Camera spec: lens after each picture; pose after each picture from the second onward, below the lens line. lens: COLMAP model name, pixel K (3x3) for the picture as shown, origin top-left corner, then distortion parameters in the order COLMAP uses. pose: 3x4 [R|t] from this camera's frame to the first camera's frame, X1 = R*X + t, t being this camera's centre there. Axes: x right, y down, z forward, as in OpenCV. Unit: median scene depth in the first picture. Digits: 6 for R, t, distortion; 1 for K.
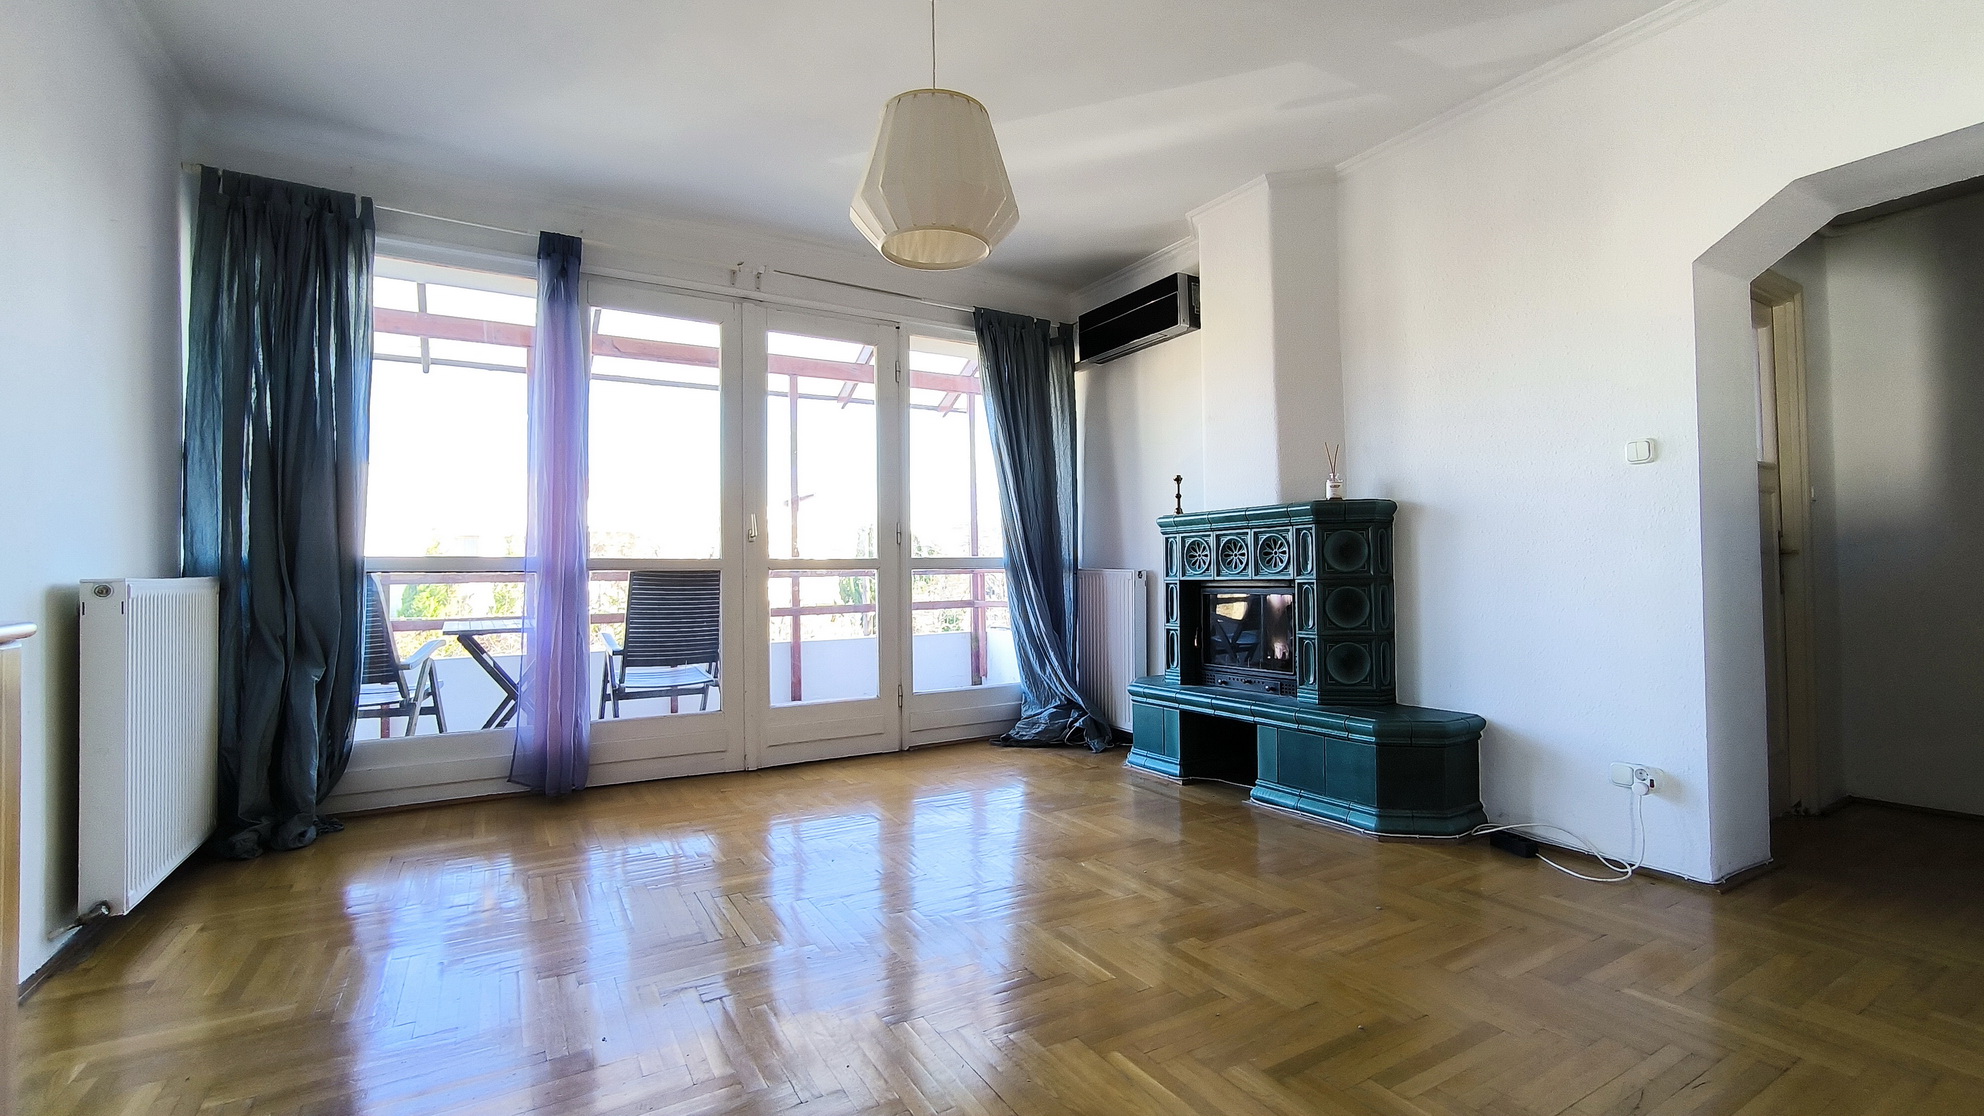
lens RADIAL K [[841.2, 0, 992.0], [0, 841.2, 558.0], [0, 0, 1]] dist [-0.037120, 0.017239]
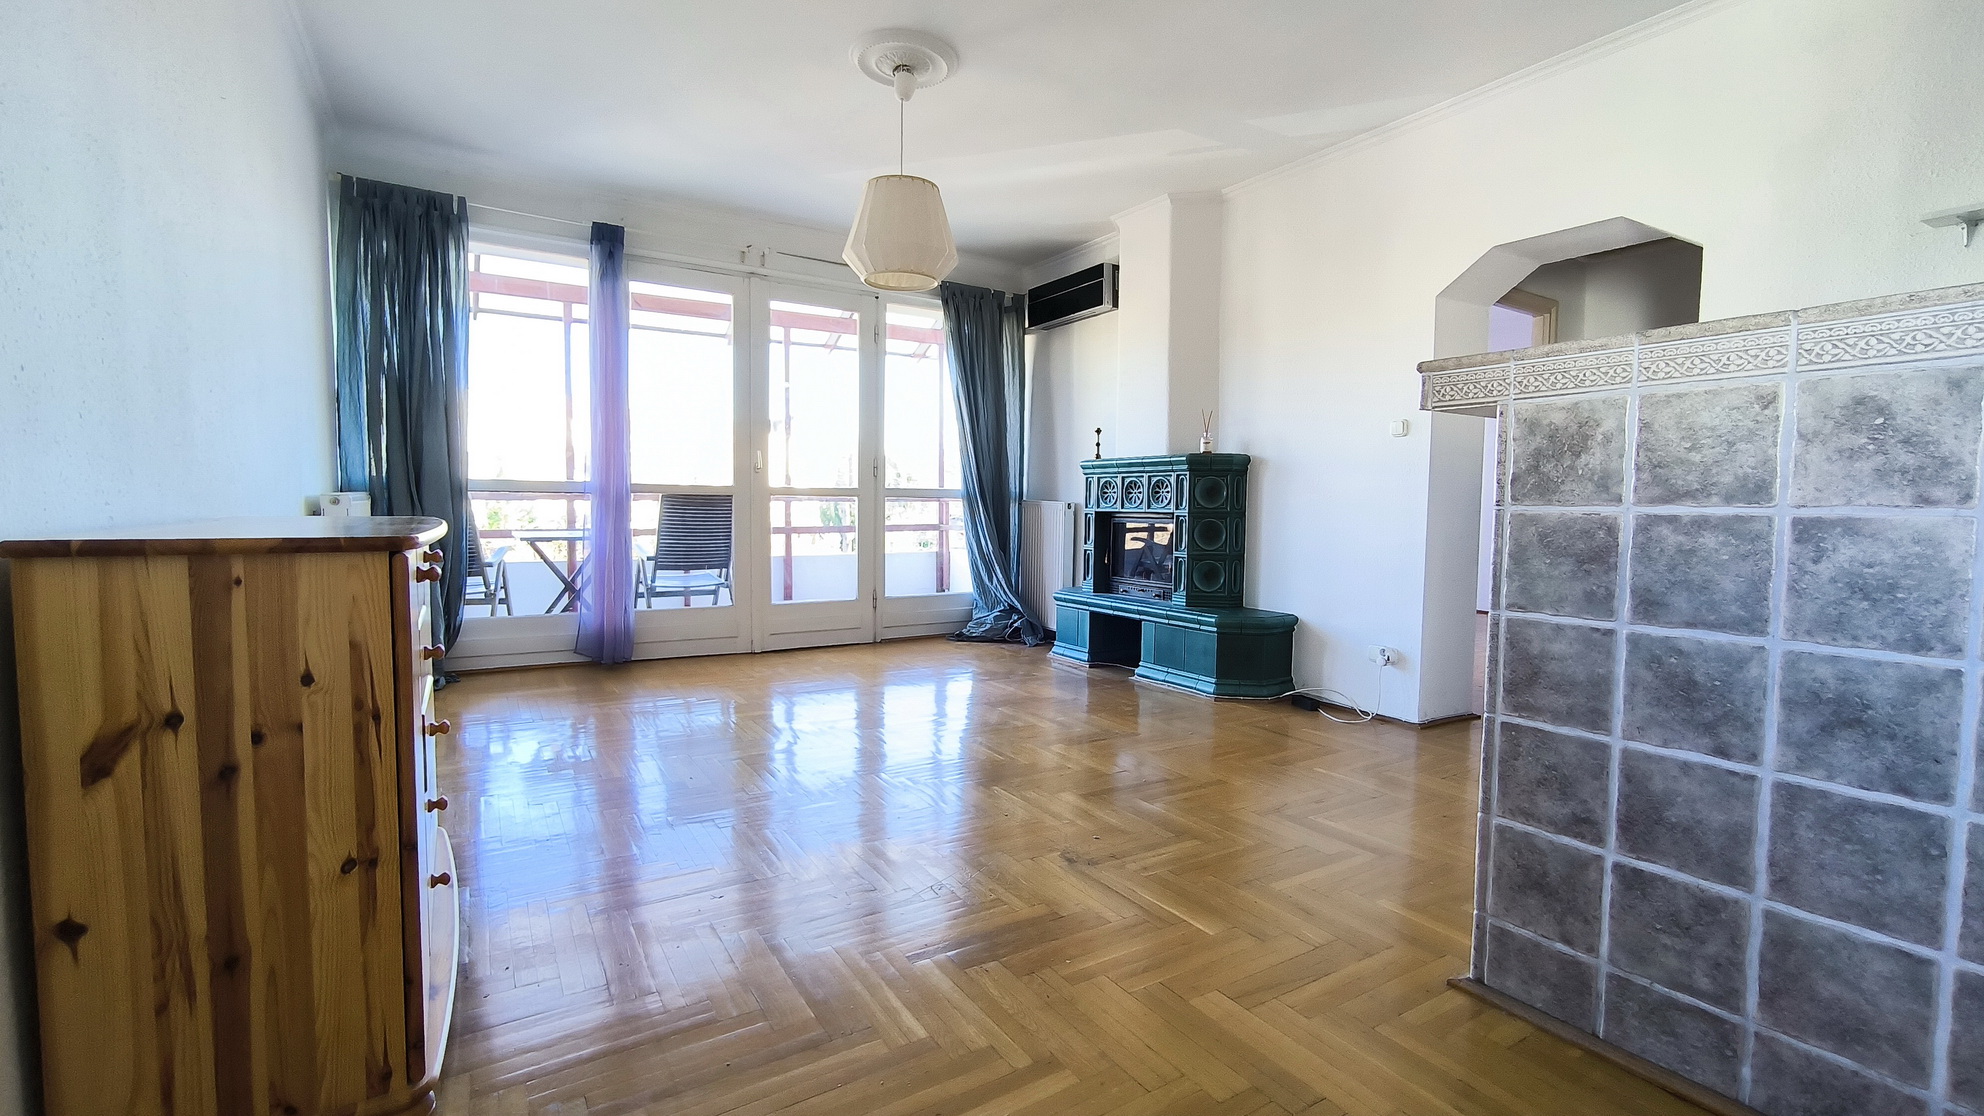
lens RADIAL K [[841.2, 0, 992.0], [0, 841.2, 558.0], [0, 0, 1]] dist [-0.037120, 0.017239]
pose [[0.999396, 0.022695, 0.026303, 0.034682], [-0.024843, 0.996119, 0.084443, -0.006742], [-0.024284, -0.085045, 0.996081, -0.273943]]
